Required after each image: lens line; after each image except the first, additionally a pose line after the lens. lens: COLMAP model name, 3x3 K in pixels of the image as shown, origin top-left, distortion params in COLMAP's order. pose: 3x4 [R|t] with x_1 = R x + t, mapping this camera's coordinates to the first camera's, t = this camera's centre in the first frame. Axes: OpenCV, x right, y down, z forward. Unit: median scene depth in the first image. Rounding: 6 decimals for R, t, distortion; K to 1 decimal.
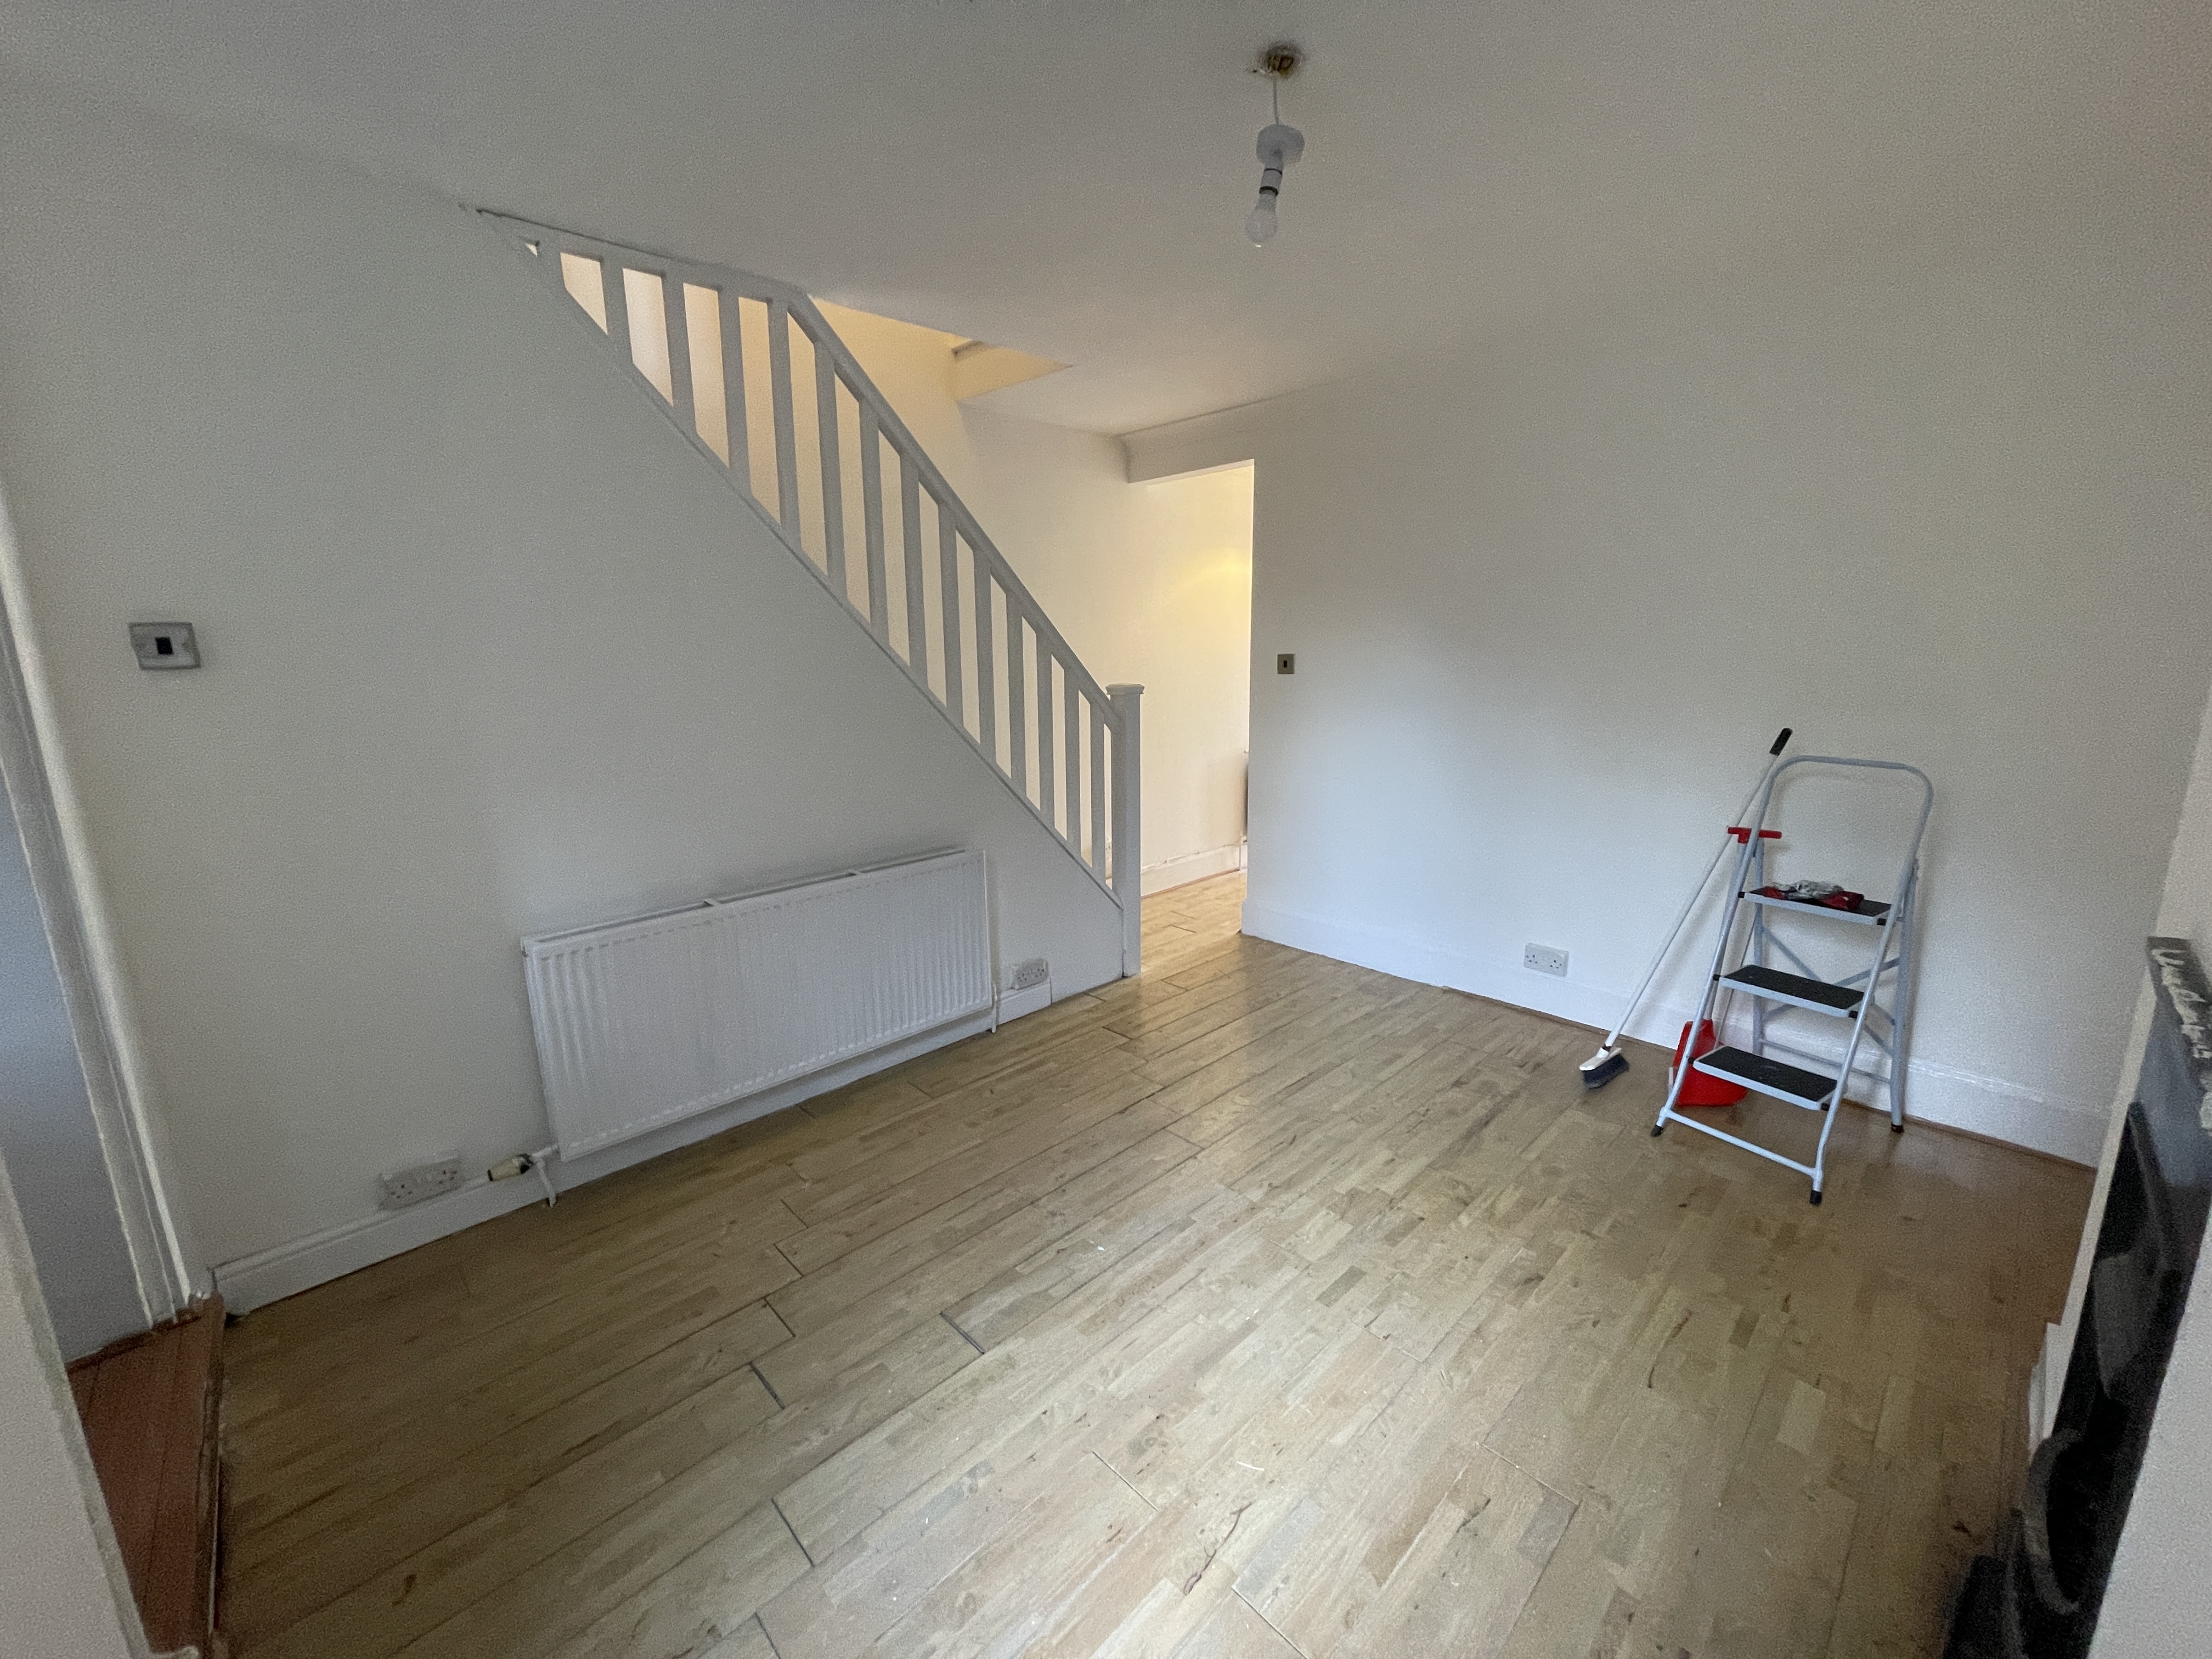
lens RADIAL K [[892.4, 0, 1101.9], [0, 892.4, 819.2], [0, 0, 1]] dist [-0.001660, 0.000168]
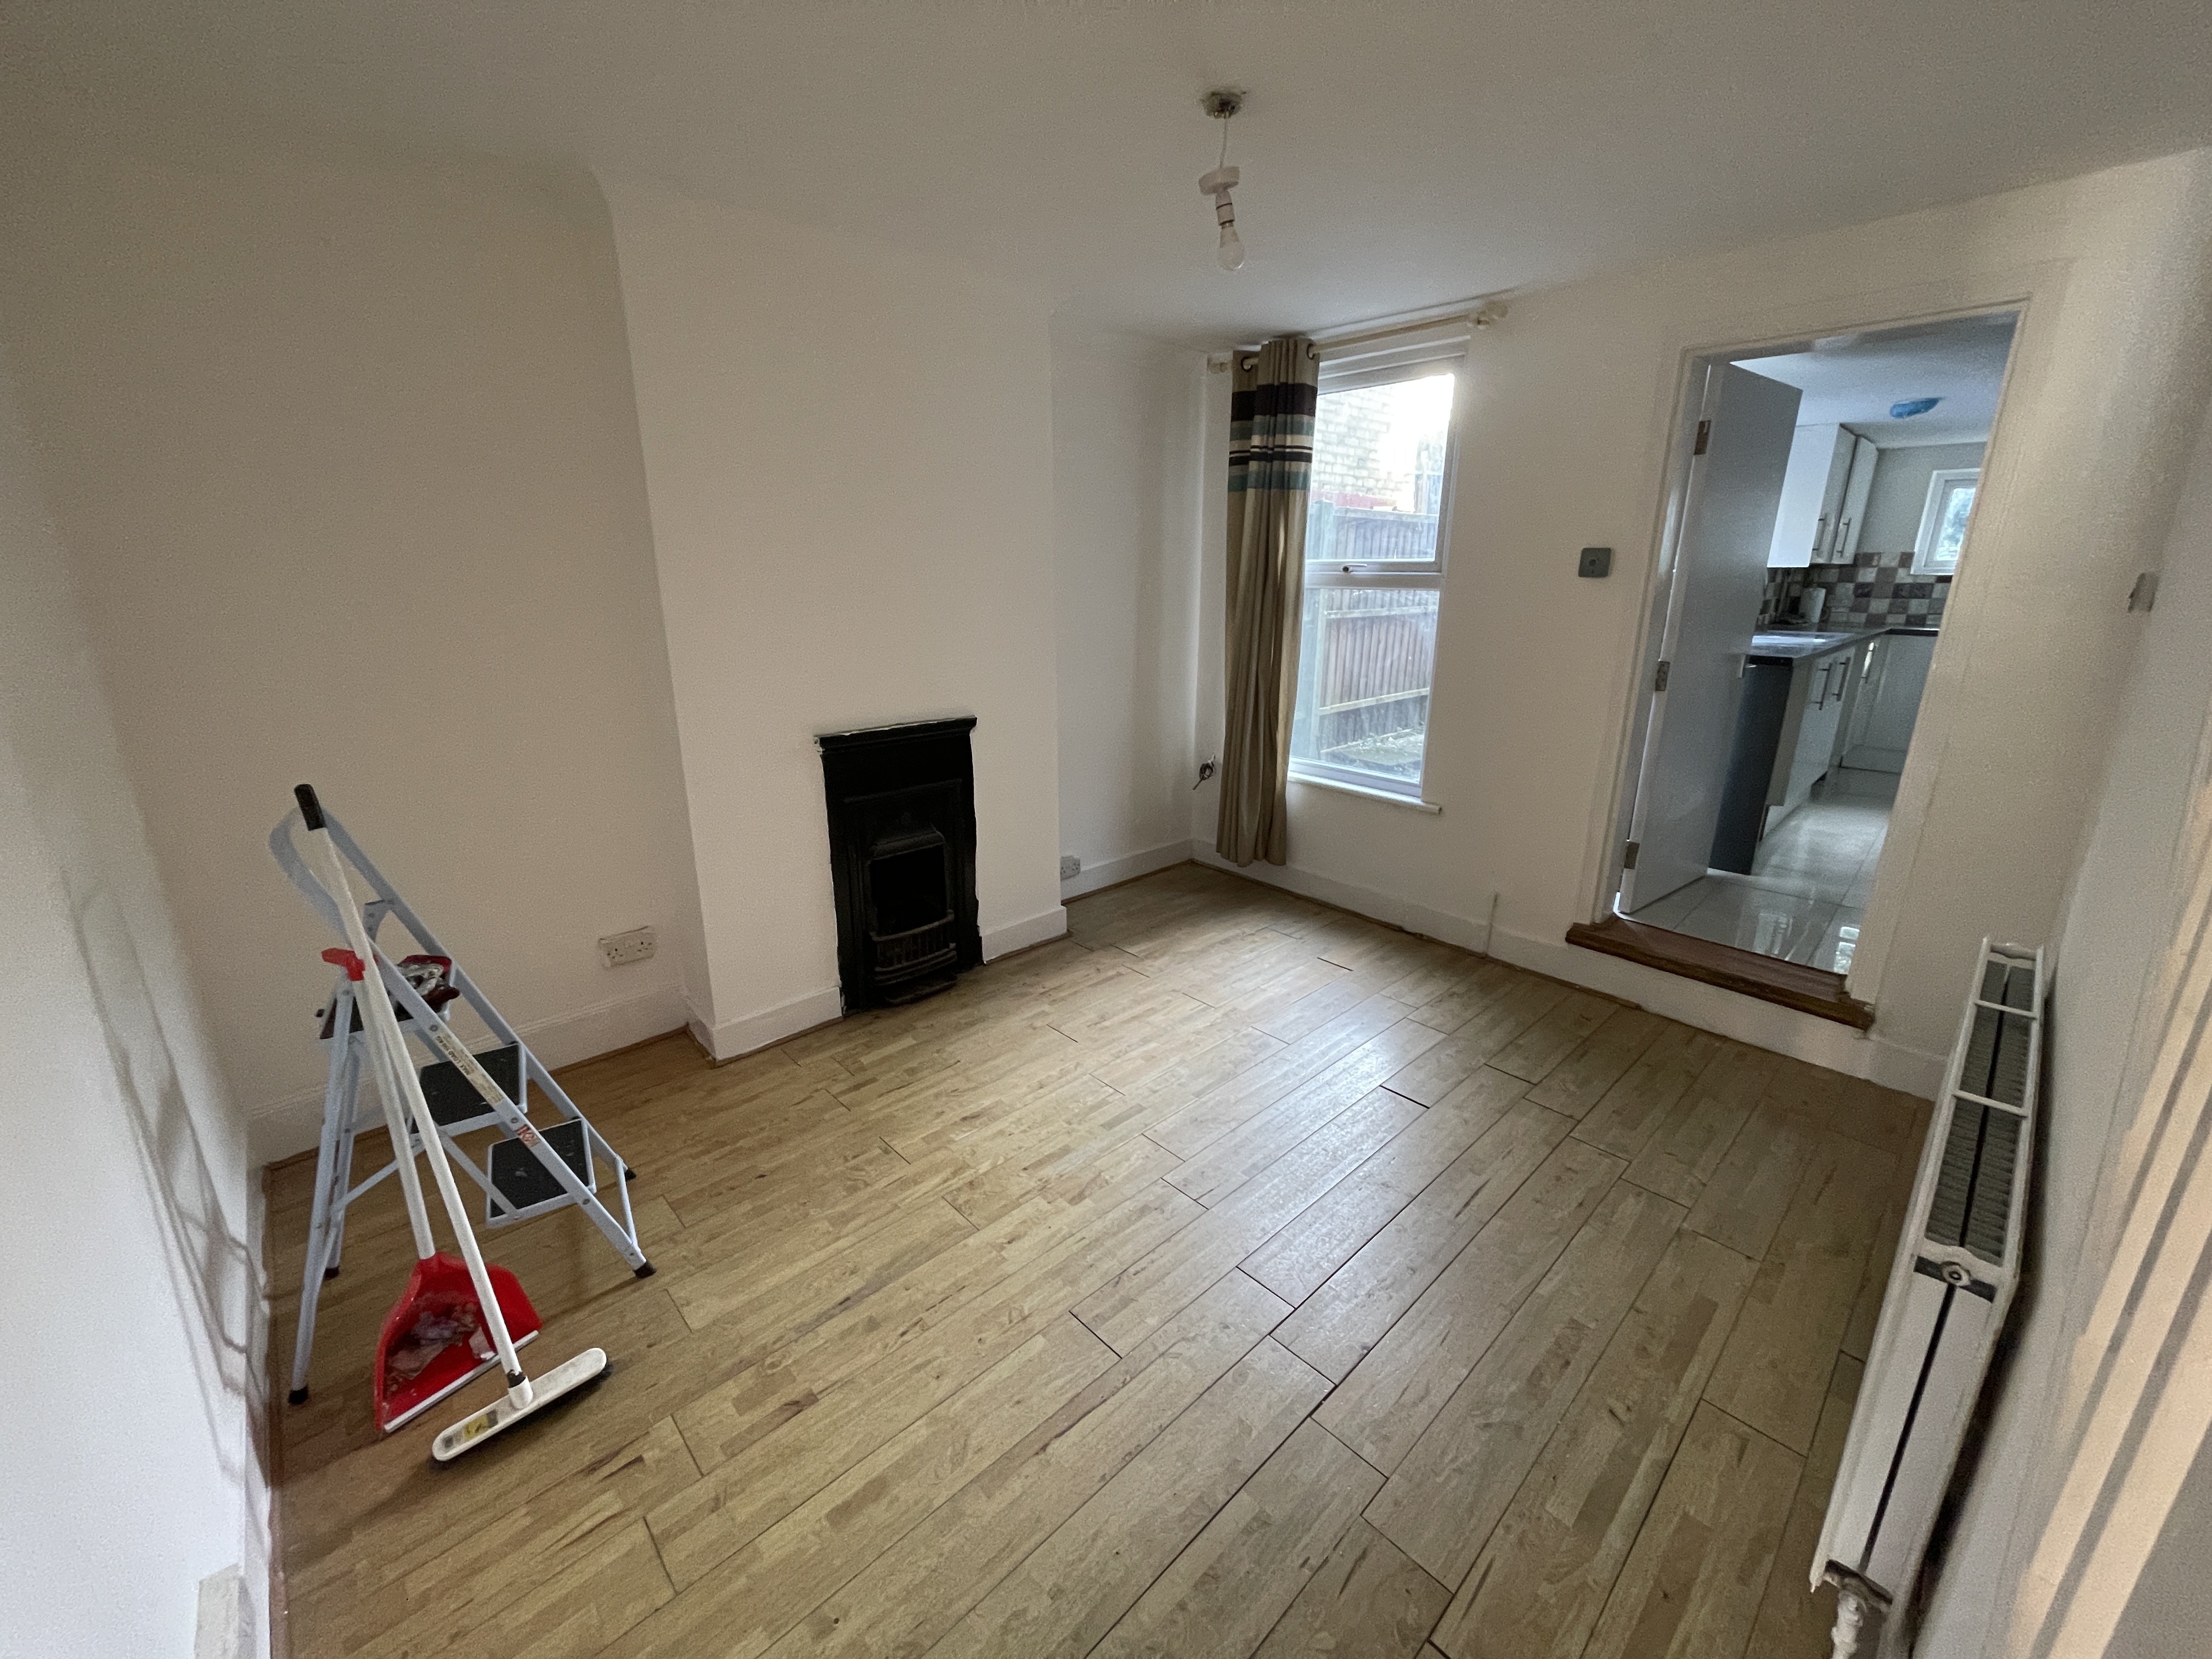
lens RADIAL K [[892.4, 0, 1106.6], [0, 892.4, 826.0], [0, 0, 1]] dist [-0.001660, 0.000168]
pose [[-0.999920, 0.011434, 0.005483, 0.239094], [0.012672, 0.885382, 0.464692, -0.367621], [0.000459, 0.464724, -0.885456, 1.640914]]
